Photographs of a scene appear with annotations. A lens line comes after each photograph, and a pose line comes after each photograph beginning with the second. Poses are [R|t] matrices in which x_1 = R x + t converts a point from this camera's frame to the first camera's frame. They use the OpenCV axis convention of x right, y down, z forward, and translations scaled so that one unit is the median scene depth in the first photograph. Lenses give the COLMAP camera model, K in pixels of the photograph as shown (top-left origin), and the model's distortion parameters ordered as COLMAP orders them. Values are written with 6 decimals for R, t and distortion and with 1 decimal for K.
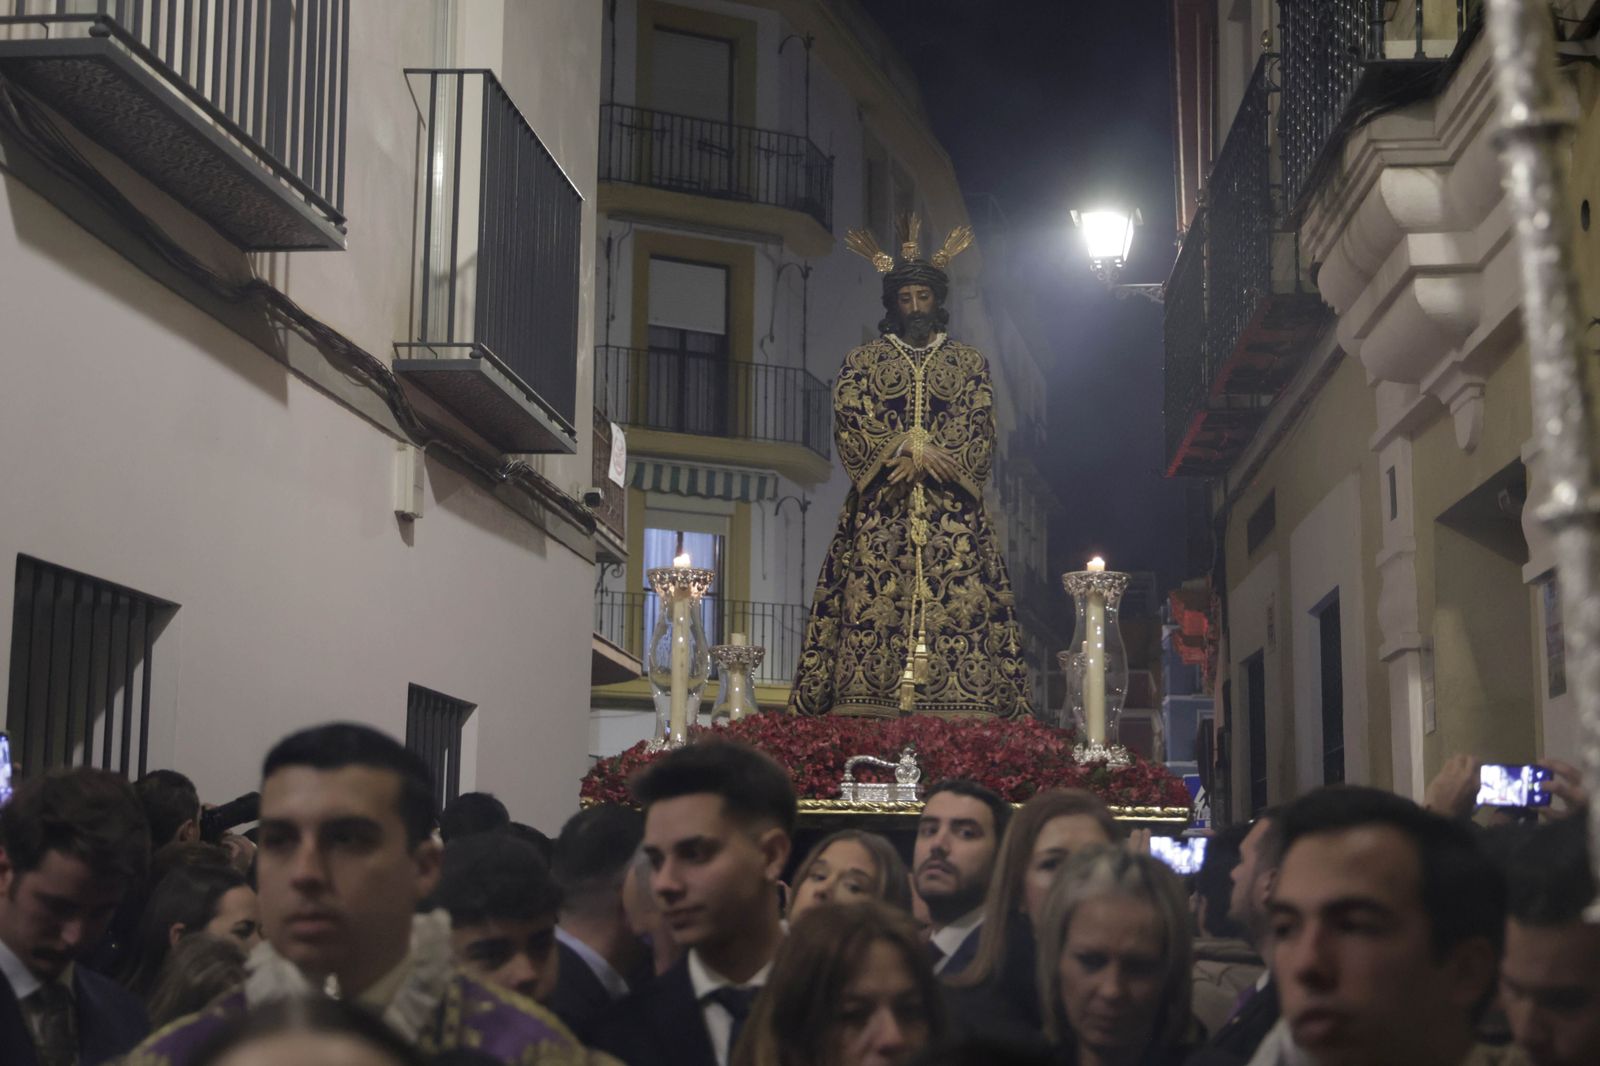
lens RADIAL K [[2780.5, 0, 840.9], [0, 2780.5, 490.3], [0, 0, 1]] dist [0.111322, 0.092105]
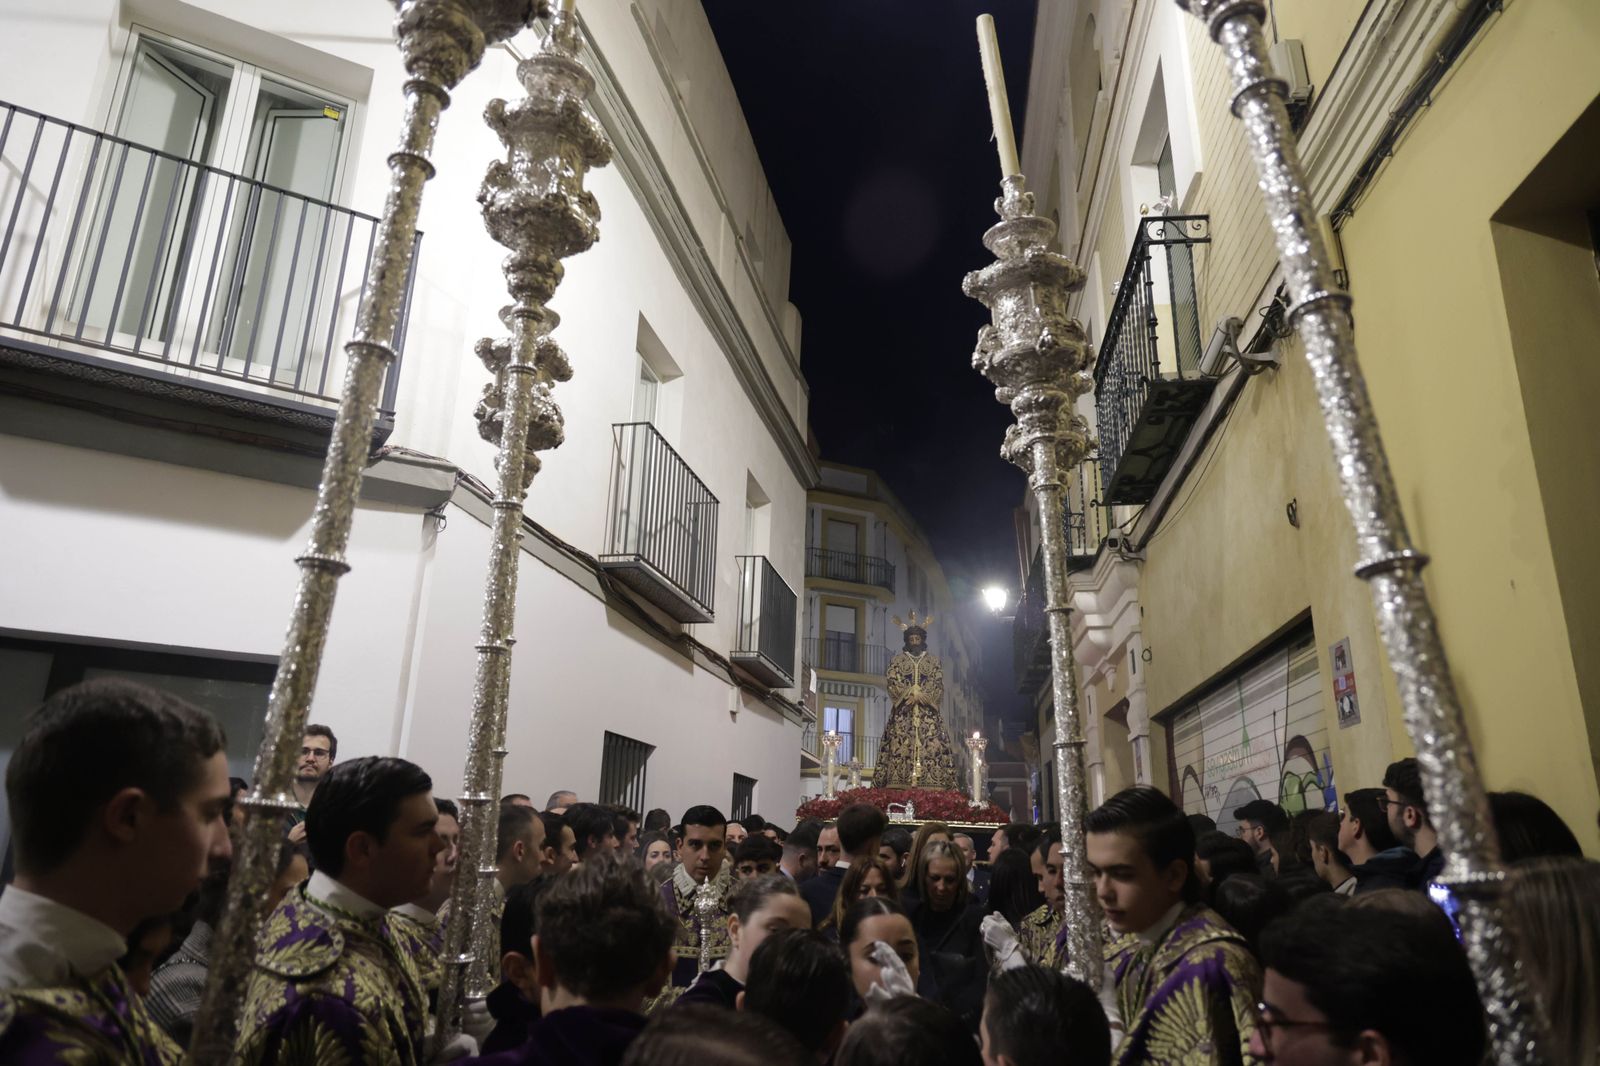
lens RADIAL K [[1124.8, 0, 800.0], [0, 1124.8, 533.0], [0, 0, 1]] dist [0.059402, -0.000456]
pose [[0.995586, -0.007045, -0.093589, 0.017724], [-0.005352, 0.991294, -0.131555, -0.023878], [0.093701, 0.131476, 0.986881, -0.174890]]
